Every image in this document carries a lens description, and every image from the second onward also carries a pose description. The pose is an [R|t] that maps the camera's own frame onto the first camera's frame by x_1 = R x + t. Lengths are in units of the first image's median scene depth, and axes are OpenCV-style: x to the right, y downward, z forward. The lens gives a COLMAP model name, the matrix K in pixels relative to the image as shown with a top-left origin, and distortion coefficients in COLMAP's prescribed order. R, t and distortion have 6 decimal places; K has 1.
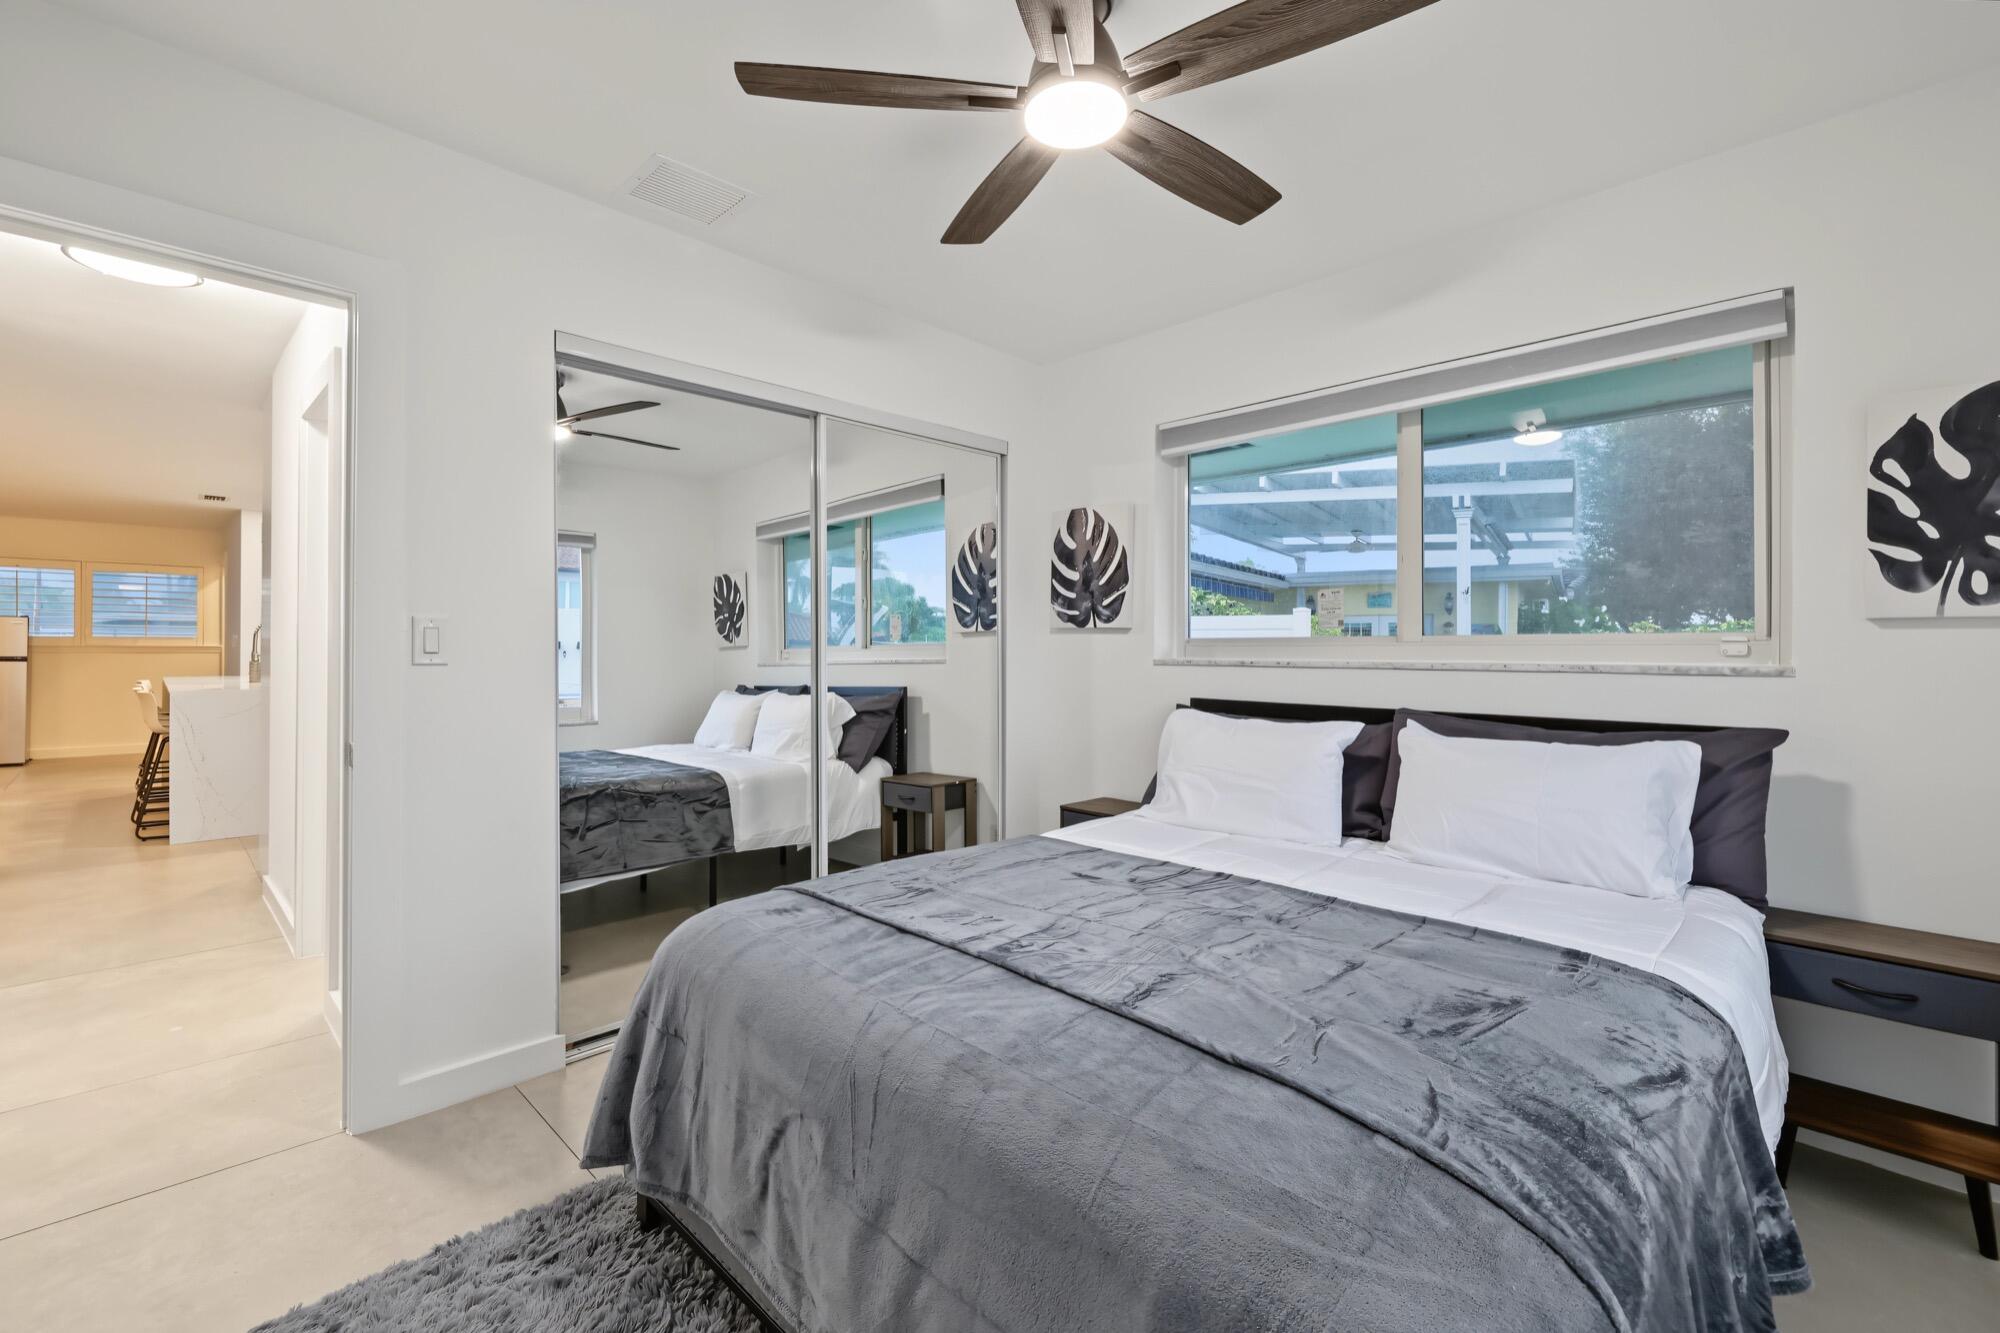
lens RADIAL K [[848.1, 0, 987.4], [0, 848.1, 653.3], [0, 0, 1]] dist [-0.005545, 0.001334]
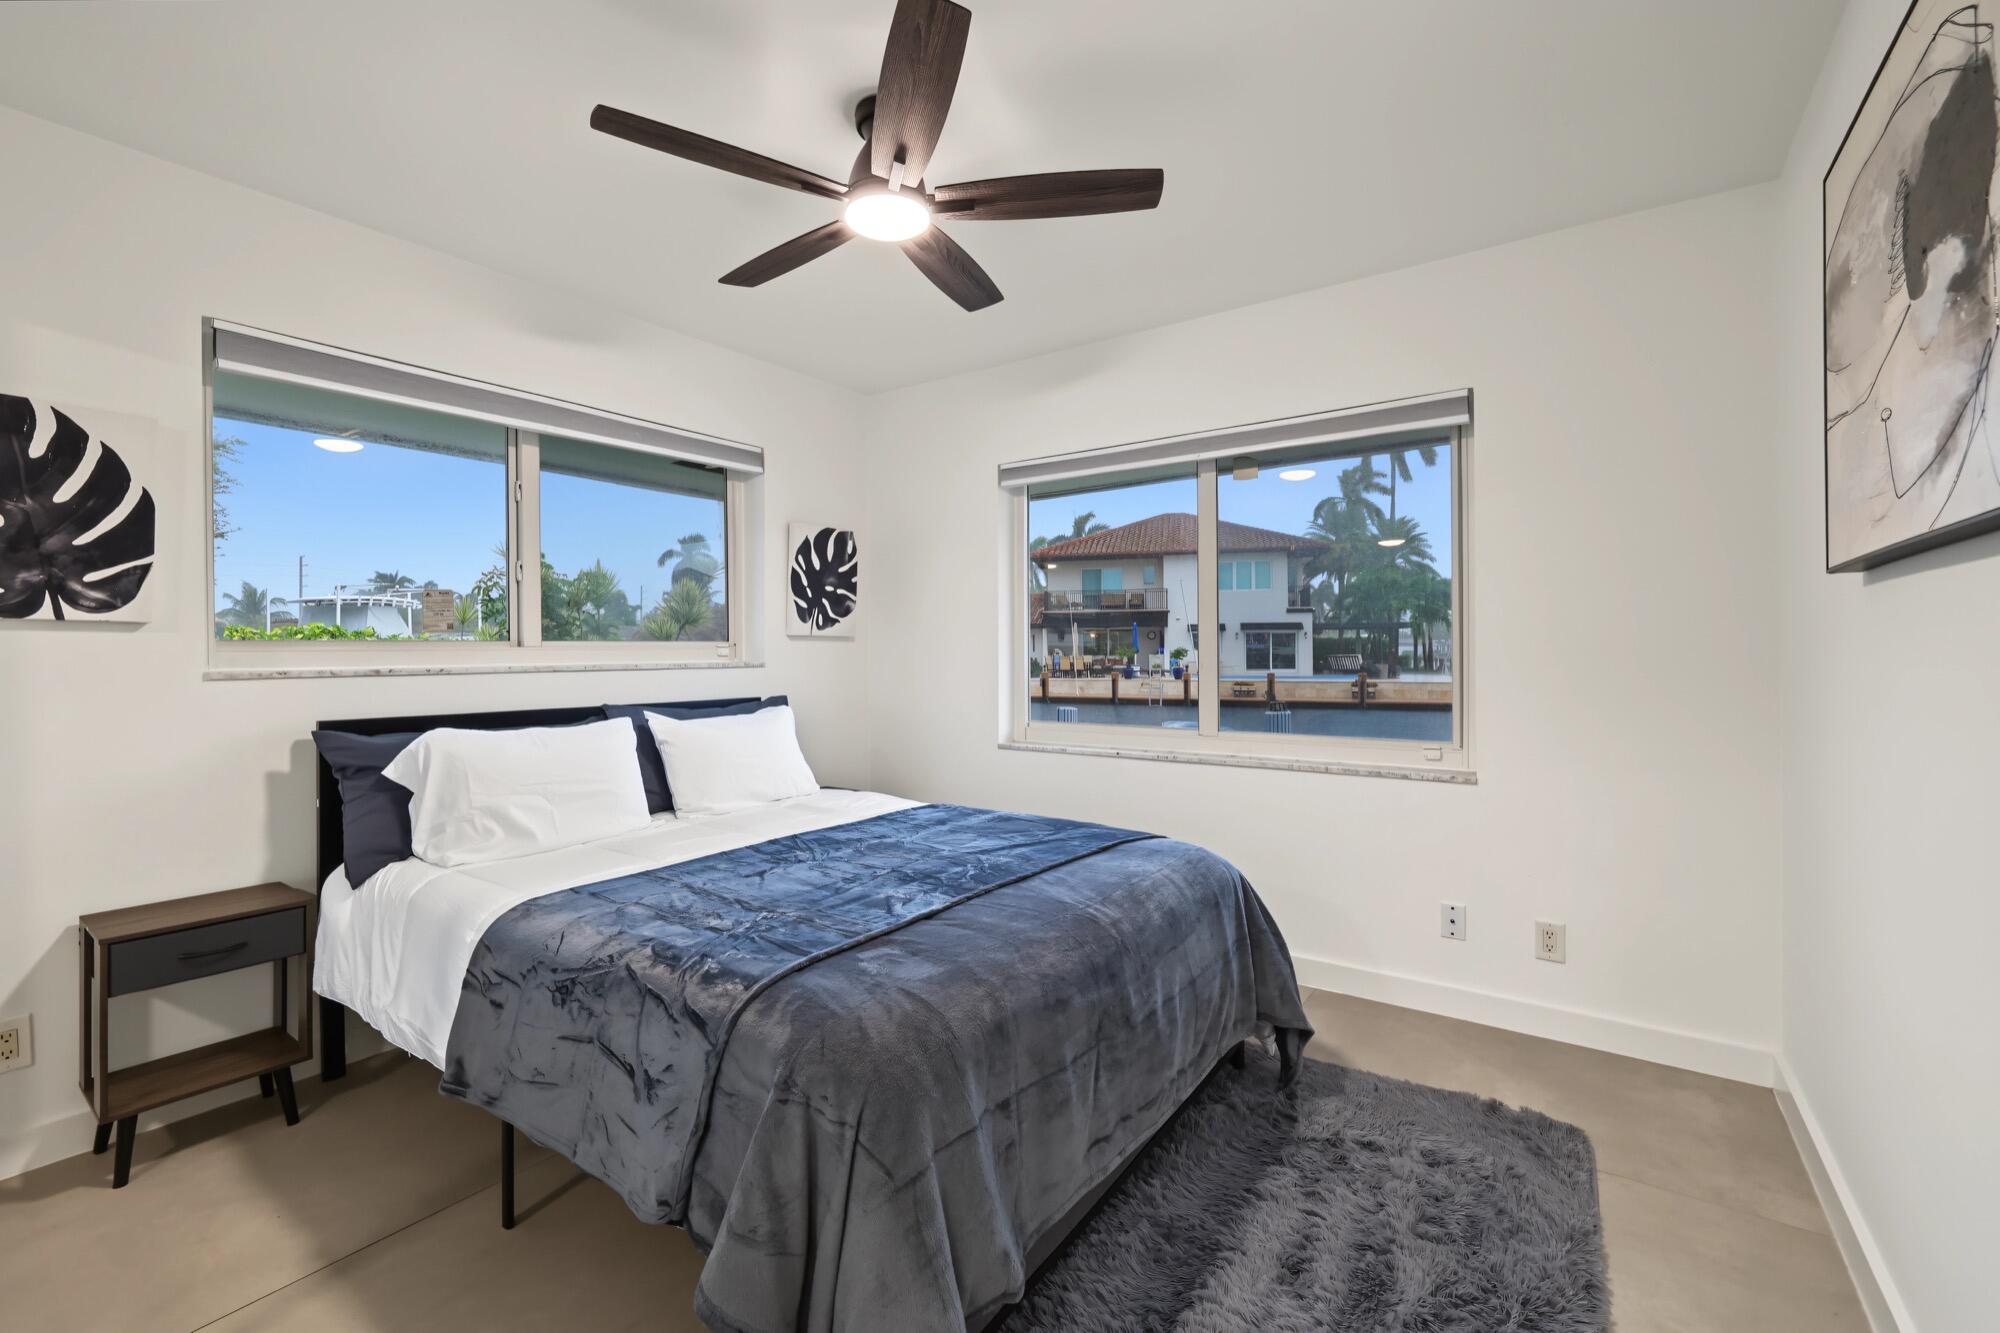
lens RADIAL K [[848.1, 0, 994.5], [0, 848.1, 659.2], [0, 0, 1]] dist [-0.005545, 0.001334]
pose [[-0.166519, -0.008756, 0.985999, -0.782442], [0.014620, 0.999829, 0.011348, -0.001888], [-0.985930, 0.016305, -0.166363, 0.719604]]
